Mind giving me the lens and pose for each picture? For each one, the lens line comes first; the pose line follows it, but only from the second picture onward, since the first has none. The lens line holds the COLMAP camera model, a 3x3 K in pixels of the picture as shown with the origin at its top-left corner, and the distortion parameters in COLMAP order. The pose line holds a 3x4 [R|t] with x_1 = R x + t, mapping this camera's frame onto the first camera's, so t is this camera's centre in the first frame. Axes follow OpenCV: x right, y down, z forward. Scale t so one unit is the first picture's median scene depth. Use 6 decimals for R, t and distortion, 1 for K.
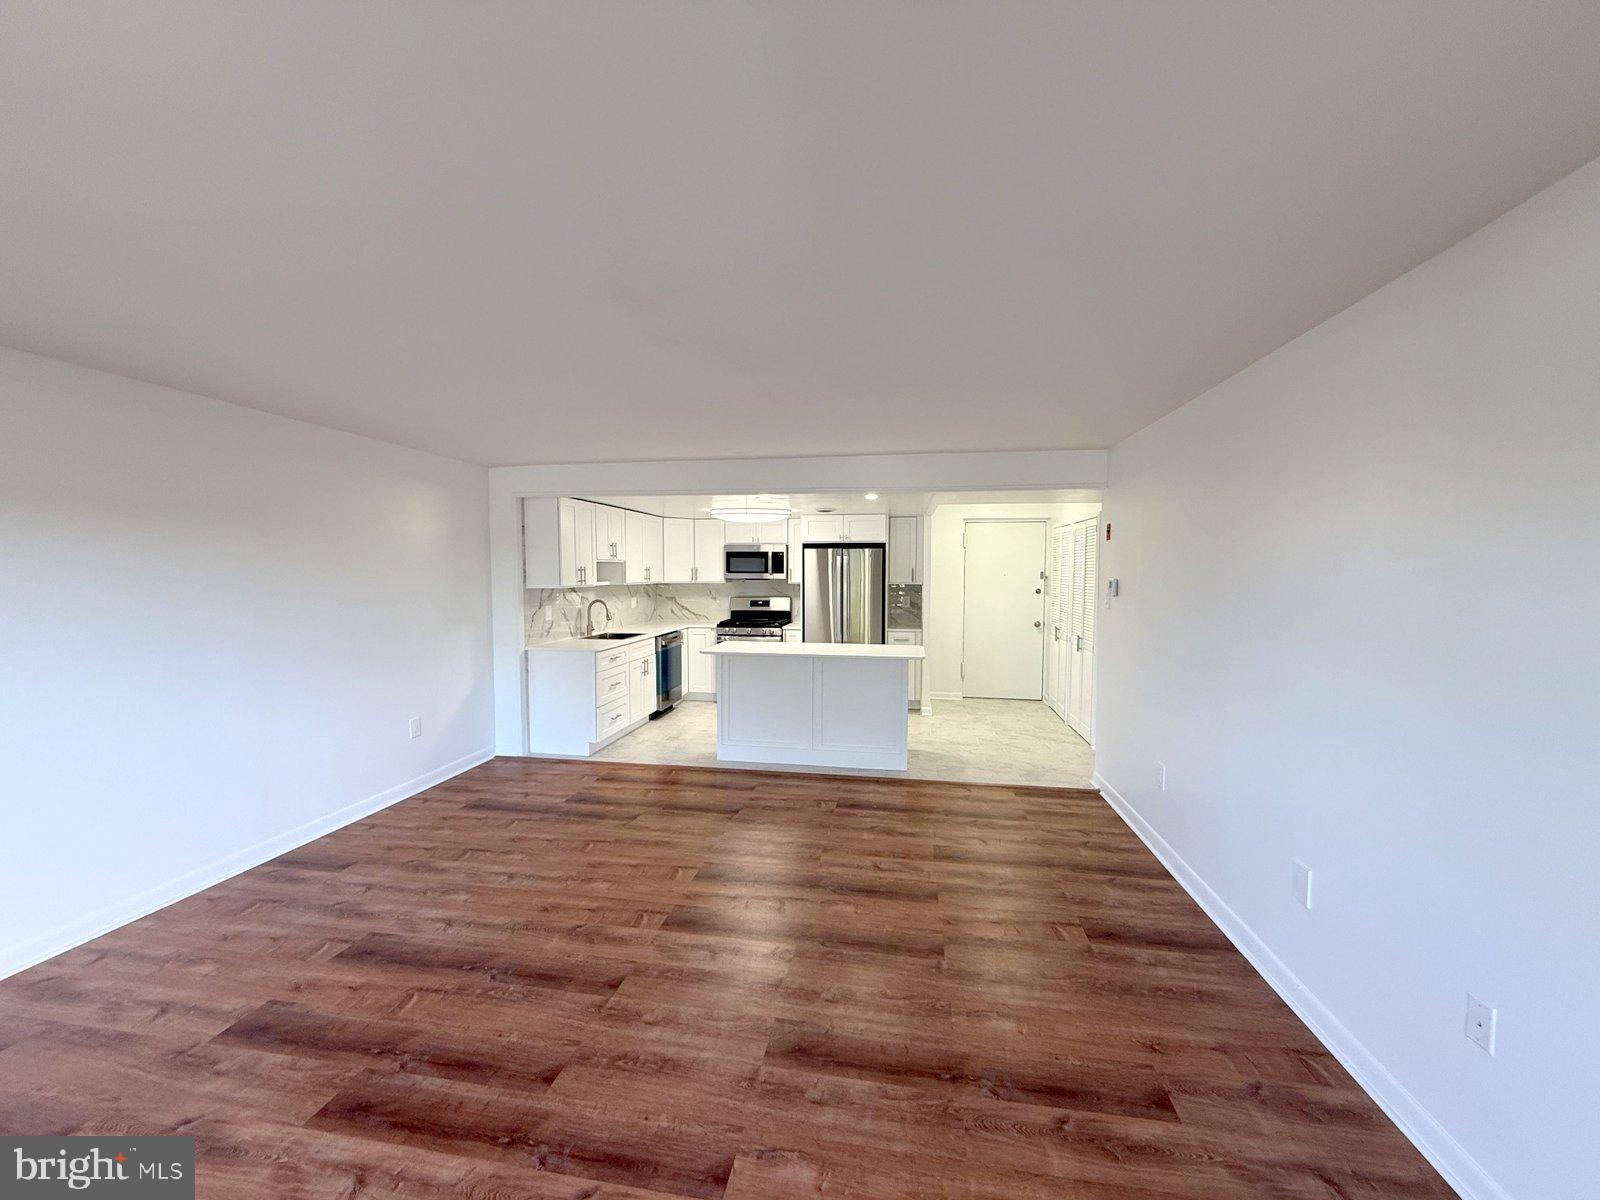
lens RADIAL K [[635.7, 0, 800.0], [0, 635.7, 600.0], [0, 0, 1]] dist [-0.002980, -0.000779]
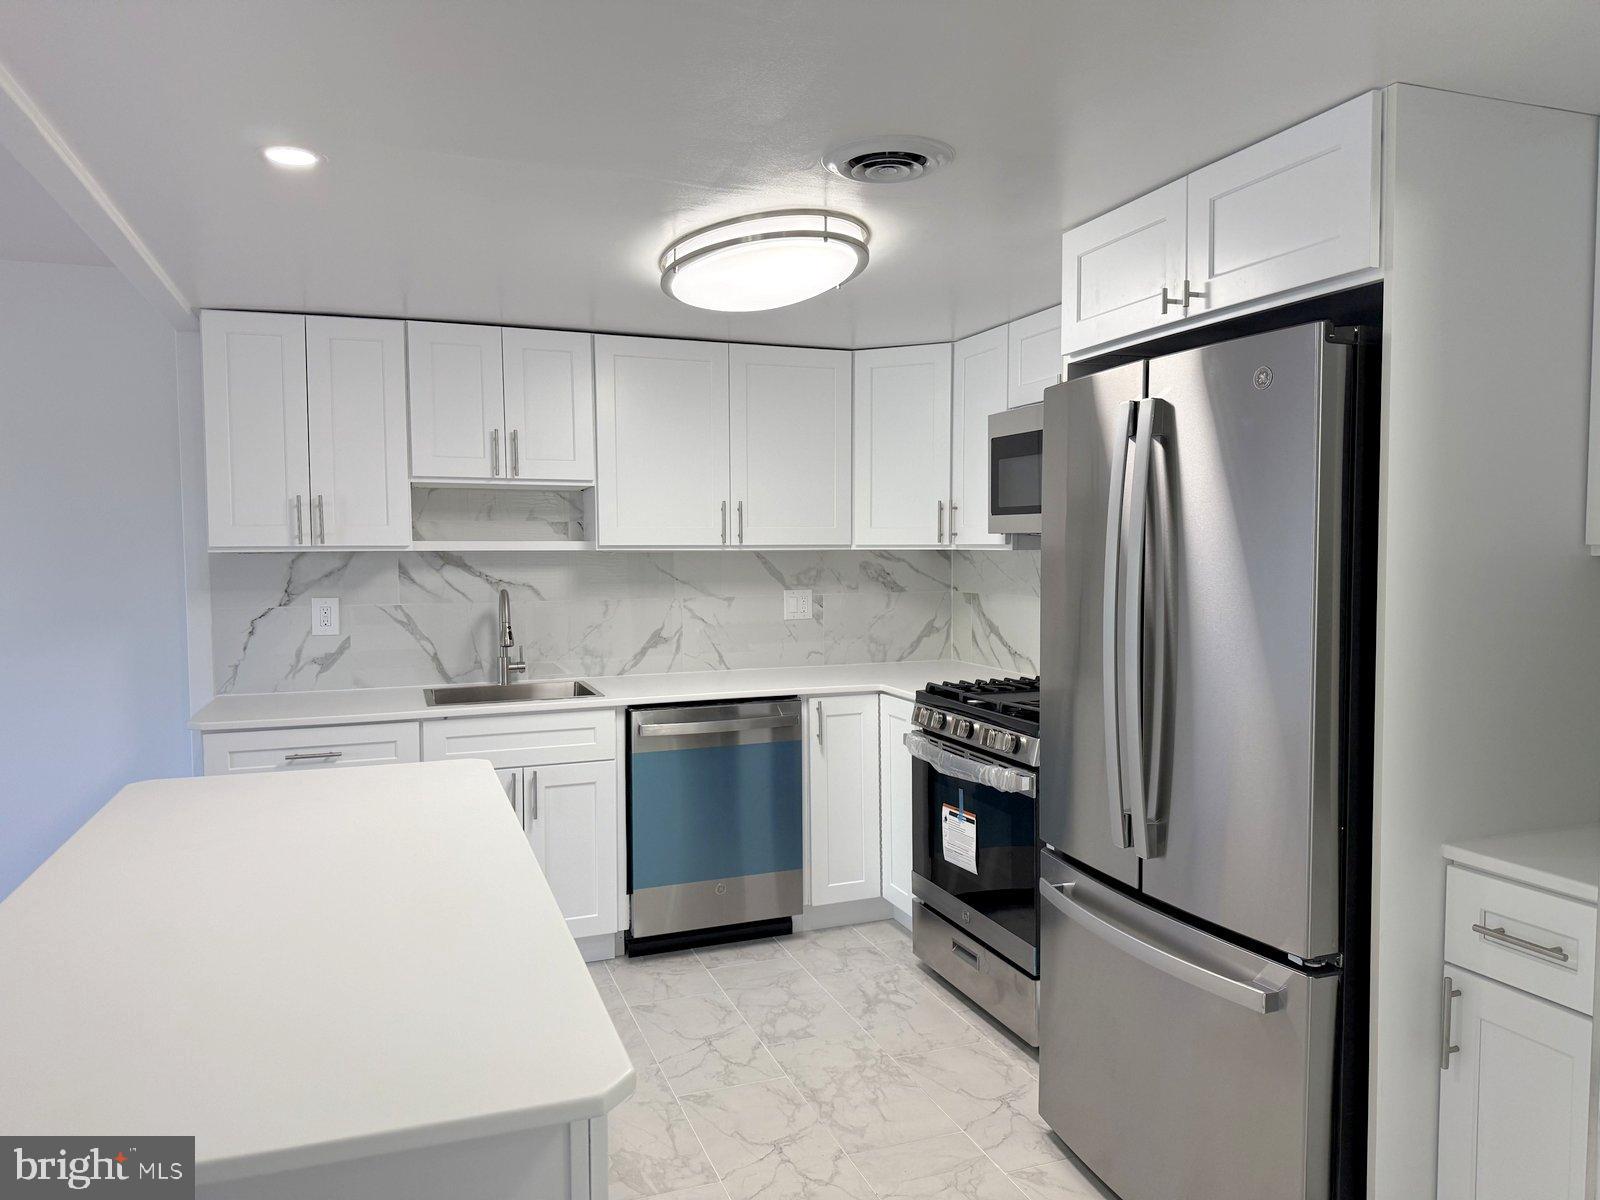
lens RADIAL K [[1115.1, 0, 804.2], [0, 1115.1, 602.2], [0, 0, 1]] dist [0.106649, -0.192136]
pose [[0.502942, 0.041270, -0.863334, 0.327895], [-0.036093, 0.998991, 0.026729, -0.016417], [0.863566, 0.017717, 0.503924, 0.806776]]
